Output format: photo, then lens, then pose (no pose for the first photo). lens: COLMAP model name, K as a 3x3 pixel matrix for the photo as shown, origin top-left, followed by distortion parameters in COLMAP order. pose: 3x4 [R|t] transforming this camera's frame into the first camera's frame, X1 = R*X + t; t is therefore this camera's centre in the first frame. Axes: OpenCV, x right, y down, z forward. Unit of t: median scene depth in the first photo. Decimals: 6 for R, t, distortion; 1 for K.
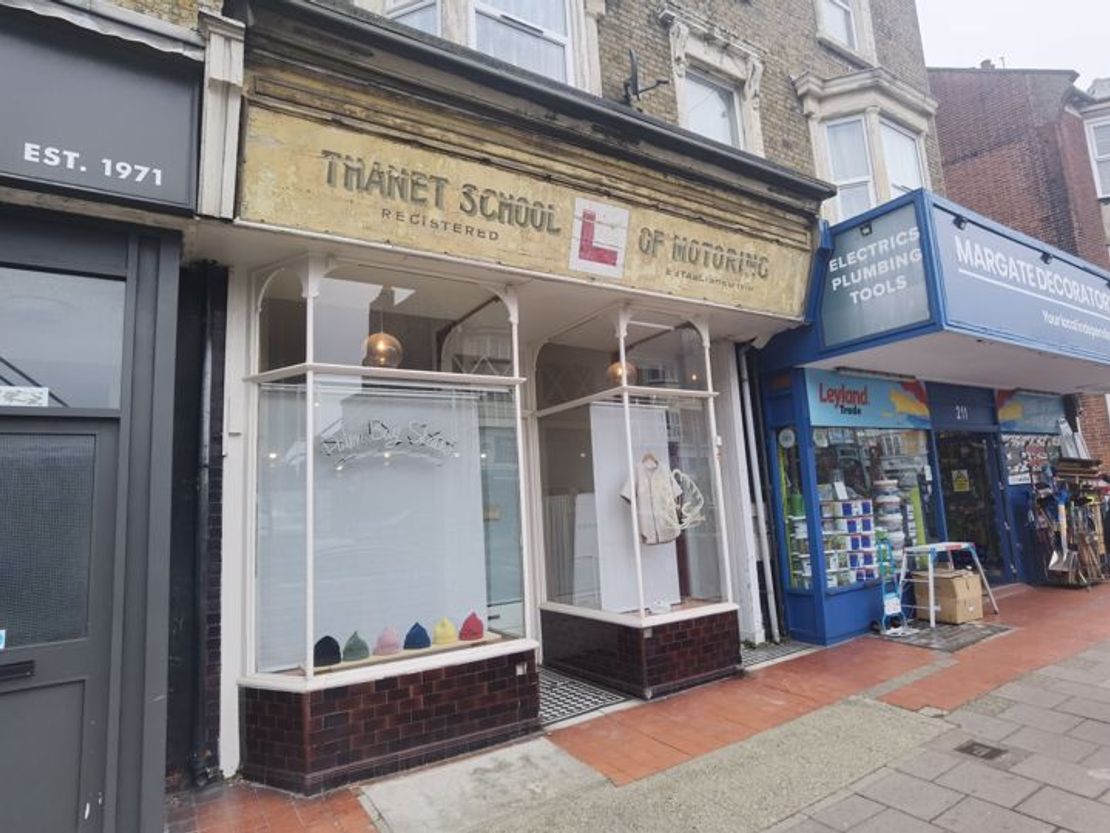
lens RADIAL K [[613.9, 0, 549.4], [0, 613.9, 417.6], [0, 0, 1]] dist [-0.088614, 0.051066]
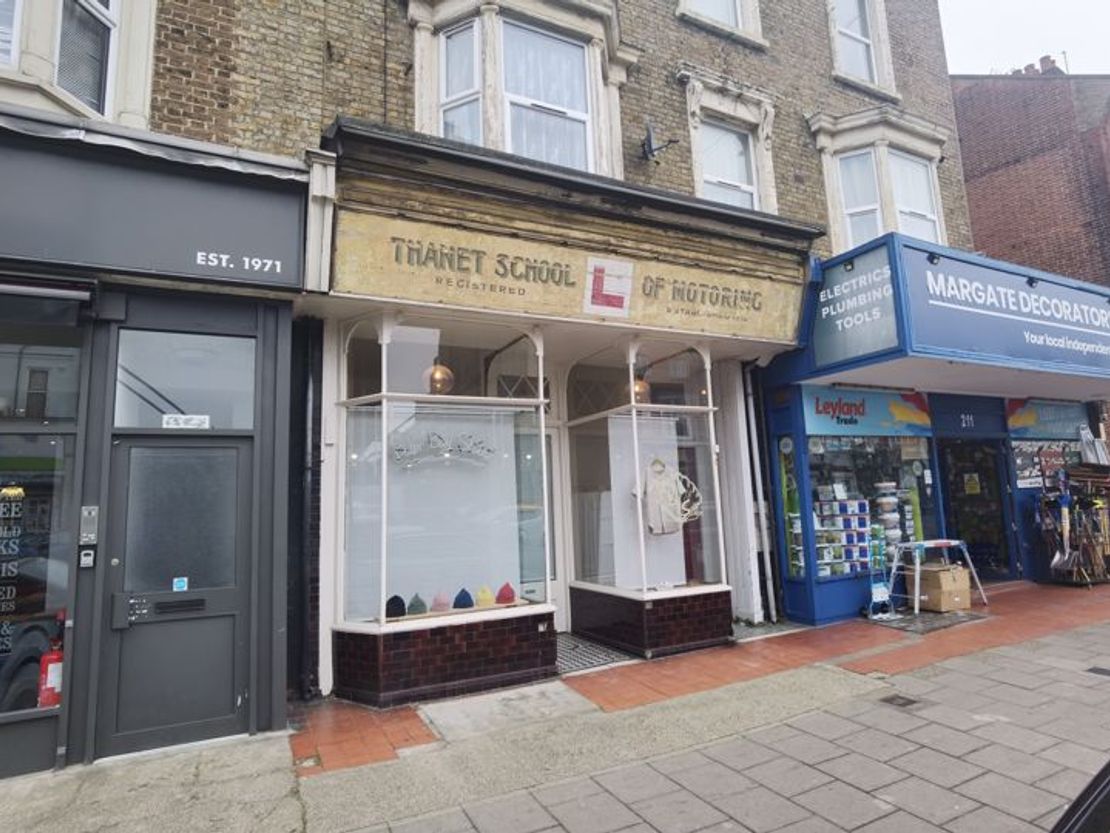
lens RADIAL K [[607.7, 0, 555.0], [0, 607.7, 416.5], [0, 0, 1]] dist [-0.039719, 0.000052]
pose [[0.994879, 0.001477, -0.101064, 0.087596], [-0.000821, 0.999978, 0.006537, -0.033517], [0.101071, -0.006420, 0.994858, -0.222045]]
